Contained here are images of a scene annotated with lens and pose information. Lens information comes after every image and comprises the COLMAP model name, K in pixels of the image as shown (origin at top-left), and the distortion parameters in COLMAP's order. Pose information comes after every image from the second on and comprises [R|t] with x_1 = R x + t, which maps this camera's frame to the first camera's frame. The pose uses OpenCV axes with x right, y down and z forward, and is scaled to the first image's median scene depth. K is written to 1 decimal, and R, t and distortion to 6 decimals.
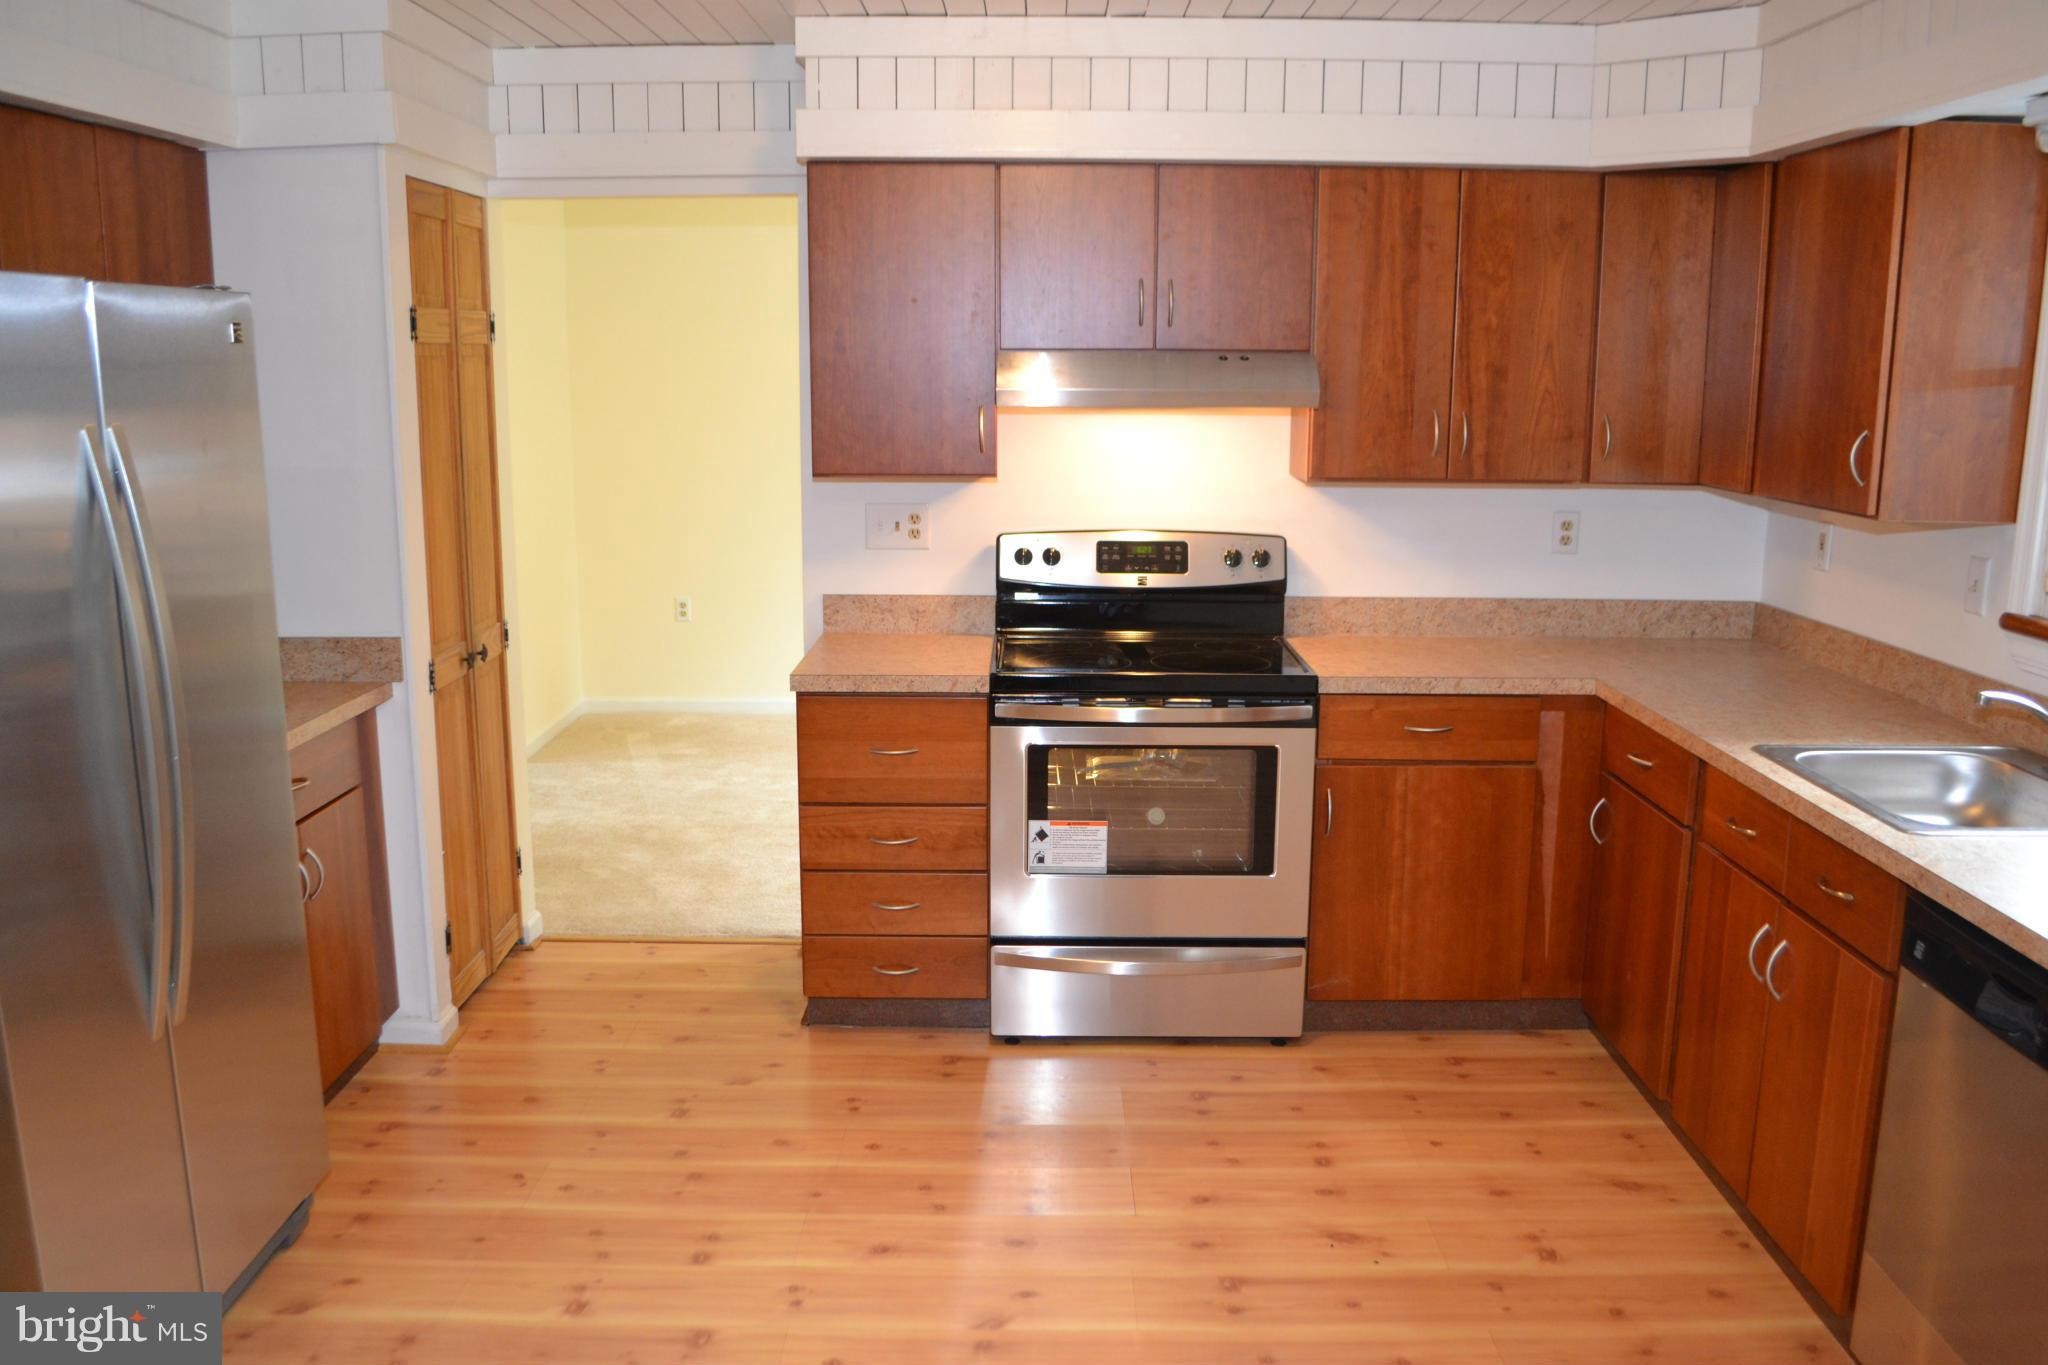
lens RADIAL K [[1646.2, 0, 992.8], [0, 1646.2, 718.2], [0, 0, 1]] dist [-0.078232, 0.010970]
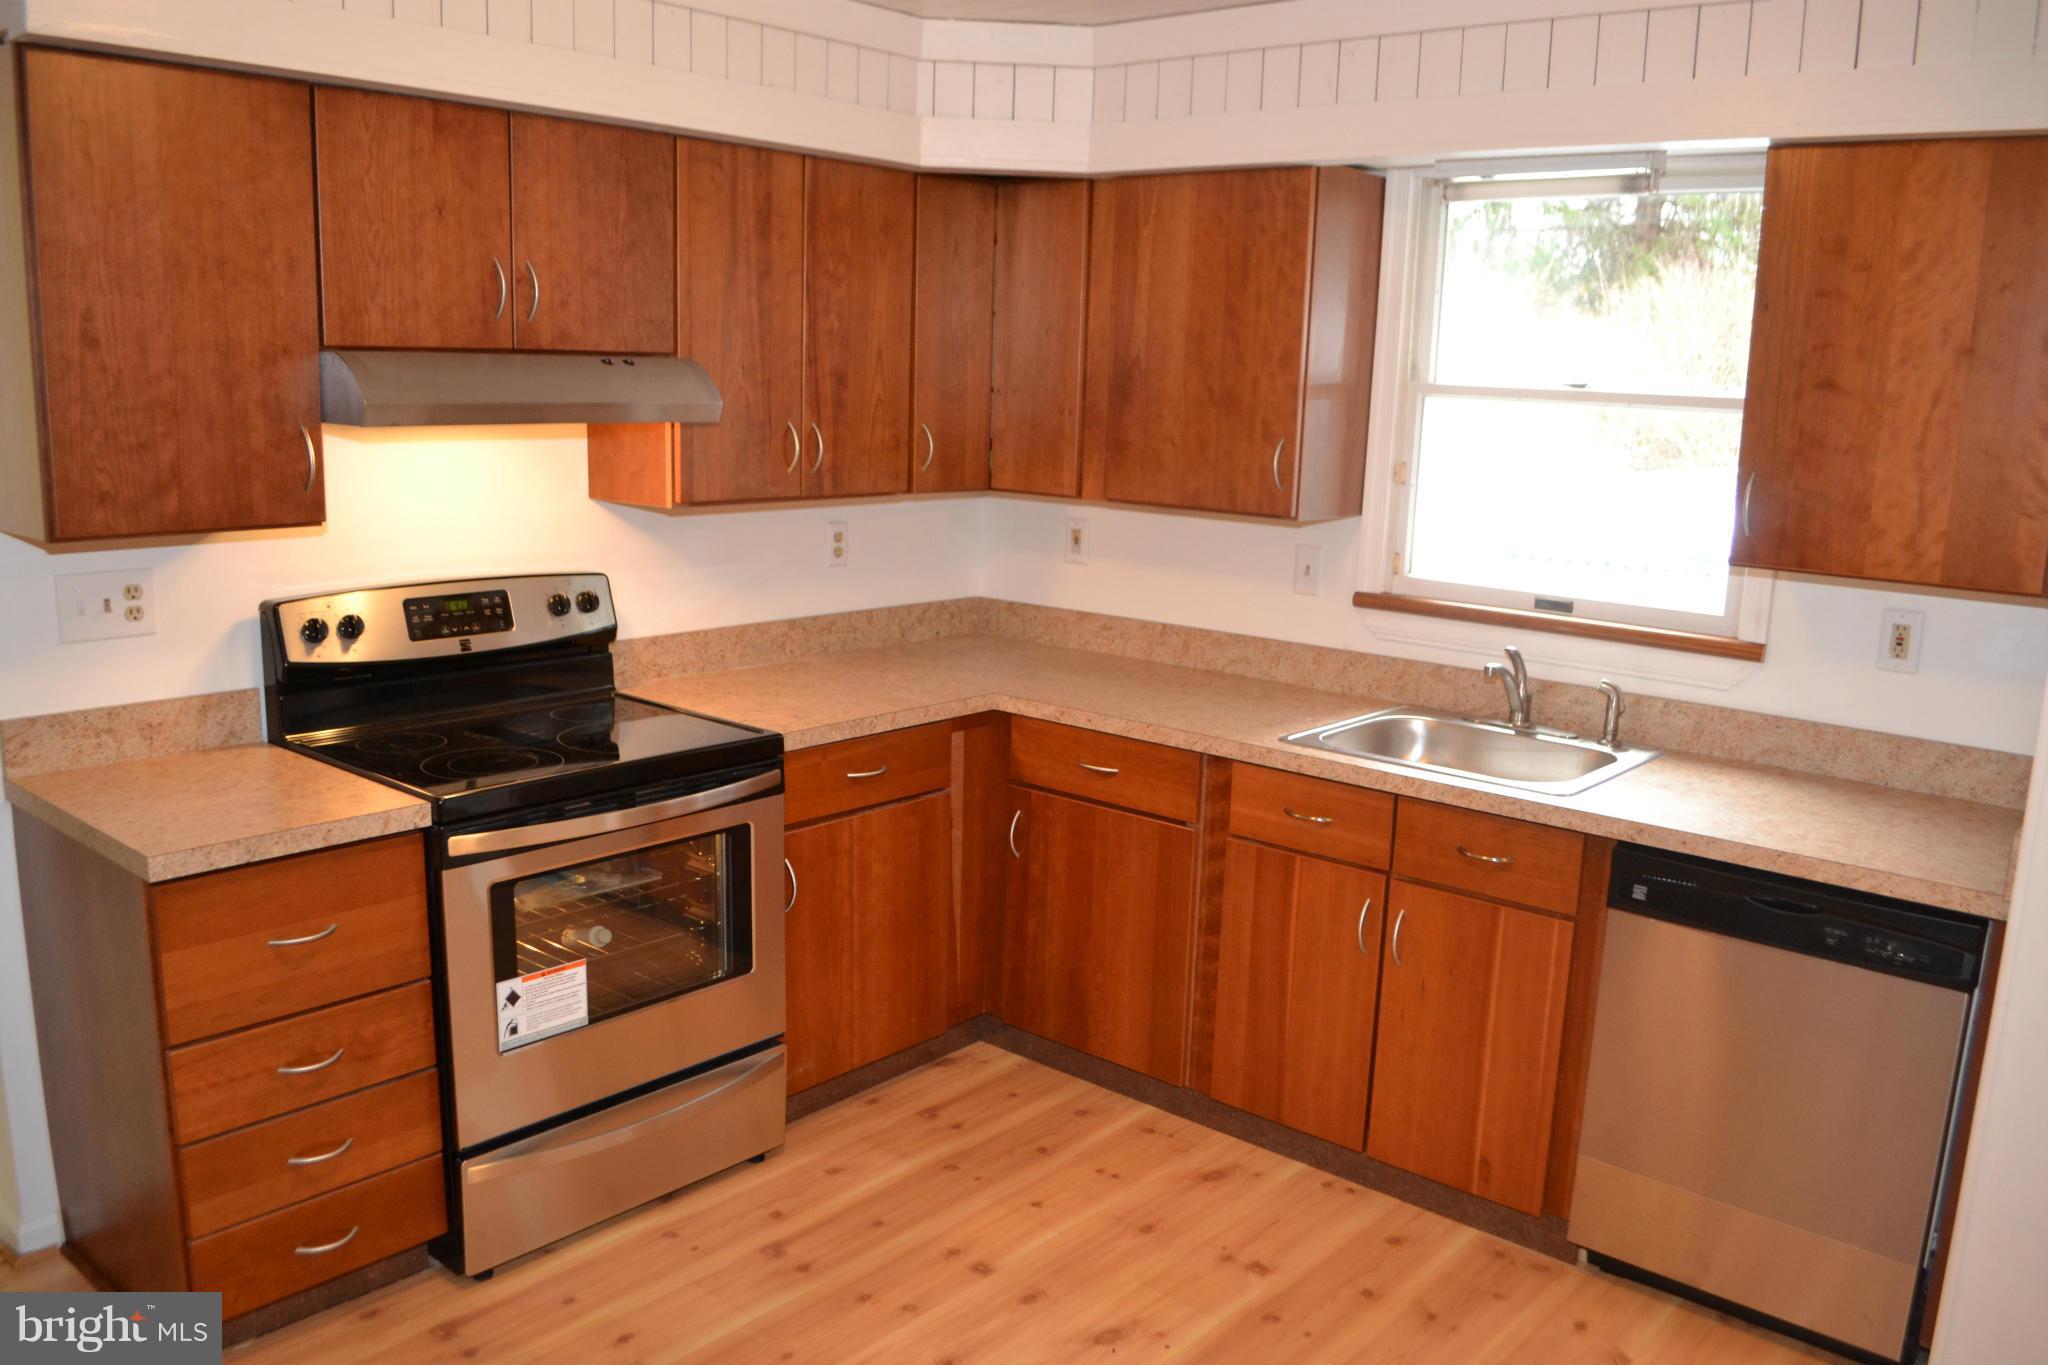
lens RADIAL K [[1646.2, 0, 992.8], [0, 1646.2, 718.2], [0, 0, 1]] dist [-0.078232, 0.010970]
pose [[0.647078, -0.144261, 0.748651, -0.364385], [0.133585, 0.988198, 0.074959, -0.081205], [-0.750630, 0.051504, 0.658713, 0.334216]]
